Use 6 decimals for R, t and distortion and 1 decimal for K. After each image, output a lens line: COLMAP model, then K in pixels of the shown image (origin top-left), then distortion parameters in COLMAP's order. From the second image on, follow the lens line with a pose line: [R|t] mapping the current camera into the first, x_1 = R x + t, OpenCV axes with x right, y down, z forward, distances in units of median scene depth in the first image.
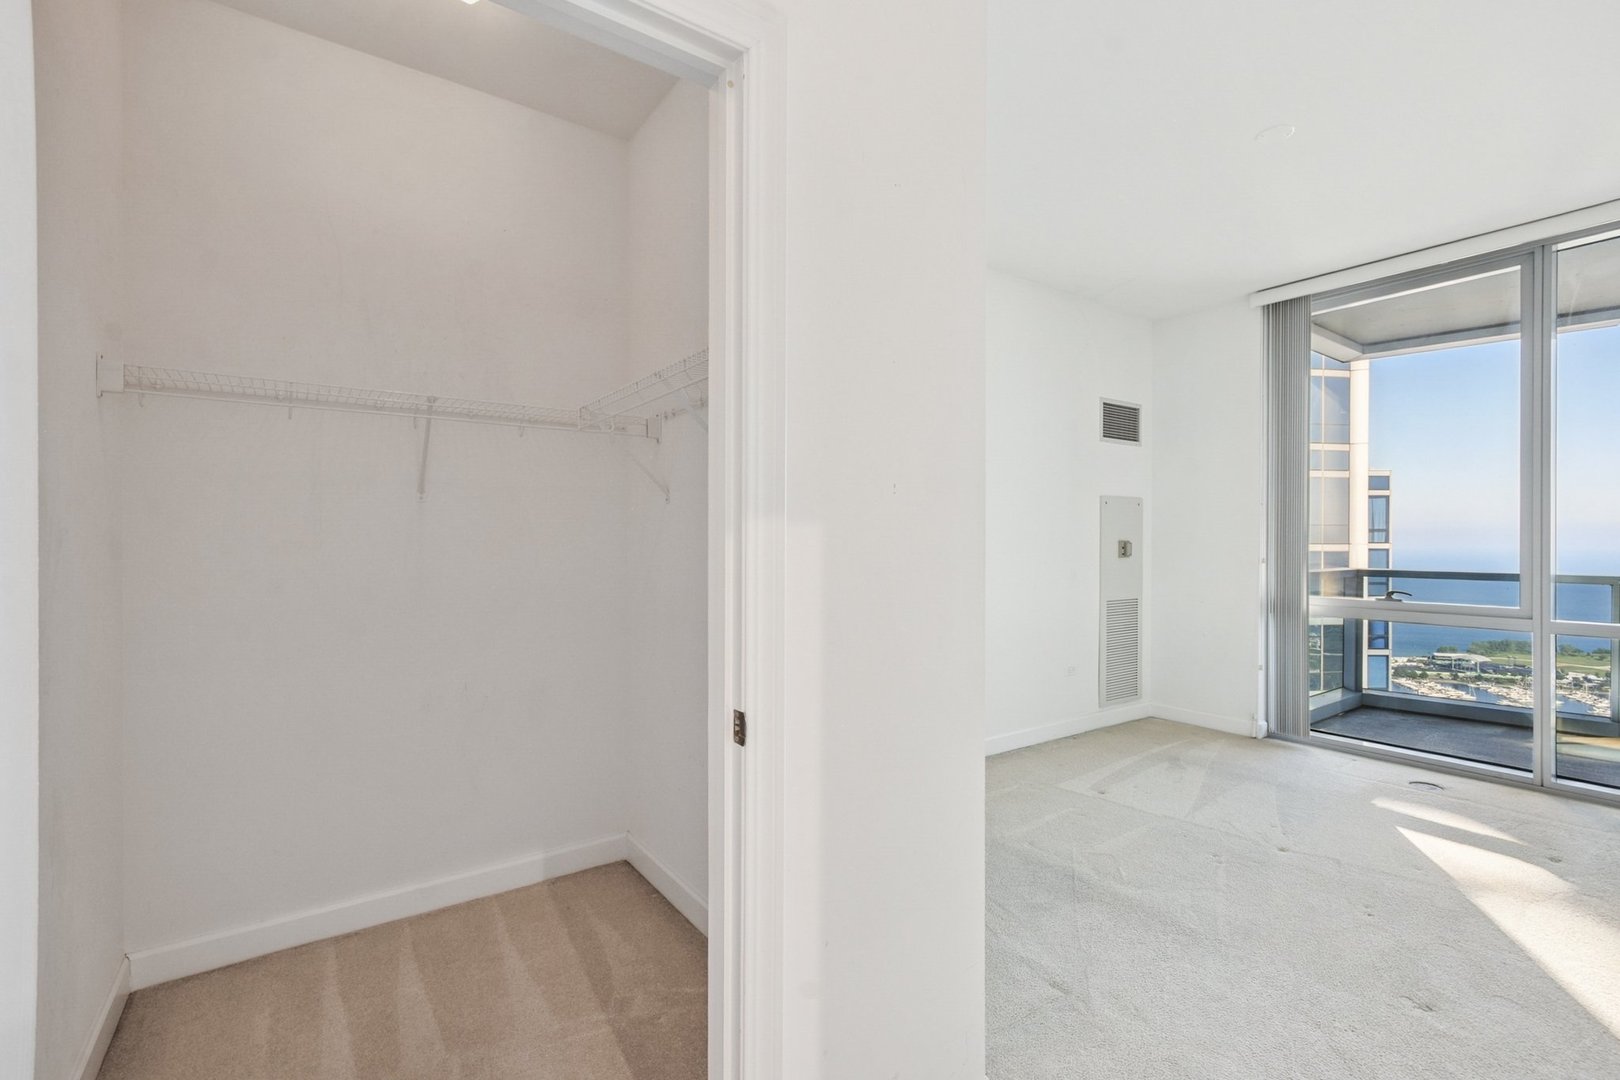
lens RADIAL K [[718.9, 0, 808.6], [0, 718.9, 534.8], [0, 0, 1]] dist [0.007890, 0.000240]
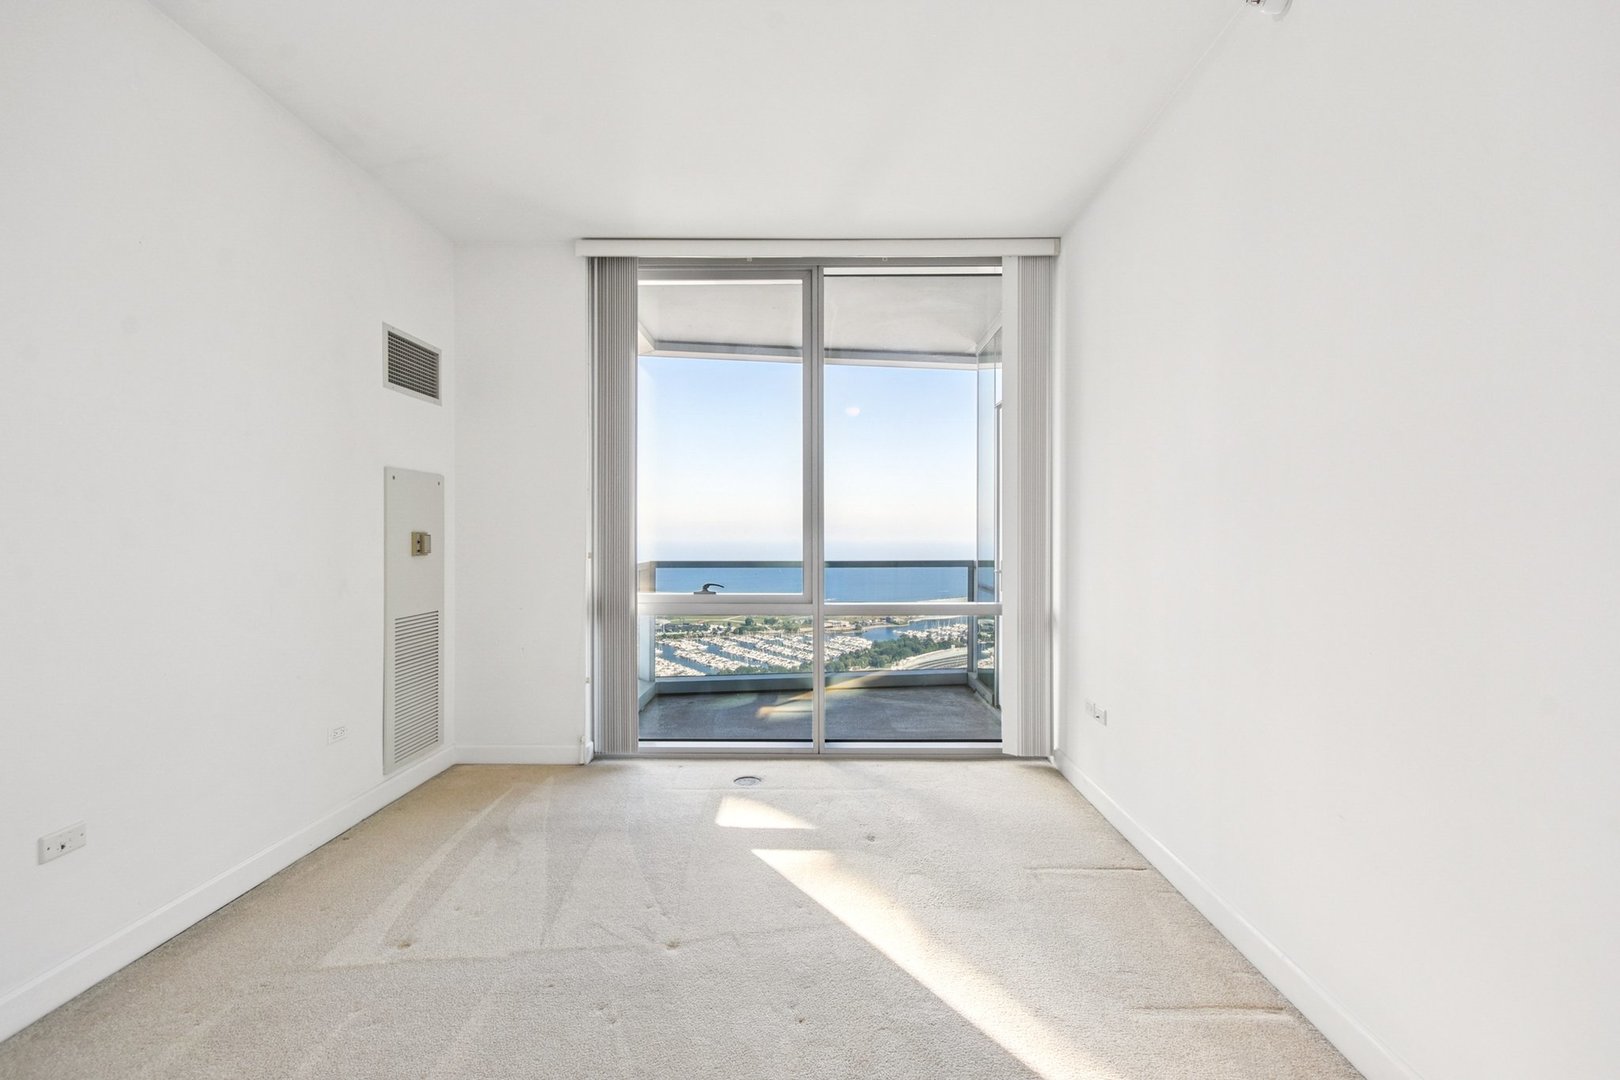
lens RADIAL K [[718.9, 0, 816.4], [0, 718.9, 542.4], [0, 0, 1]] dist [0.007890, 0.000240]
pose [[0.576438, -0.009465, 0.817086, 0.086930], [-0.006833, 0.999842, 0.016403, 0.004410], [-0.817112, -0.015038, 0.576282, 0.288034]]
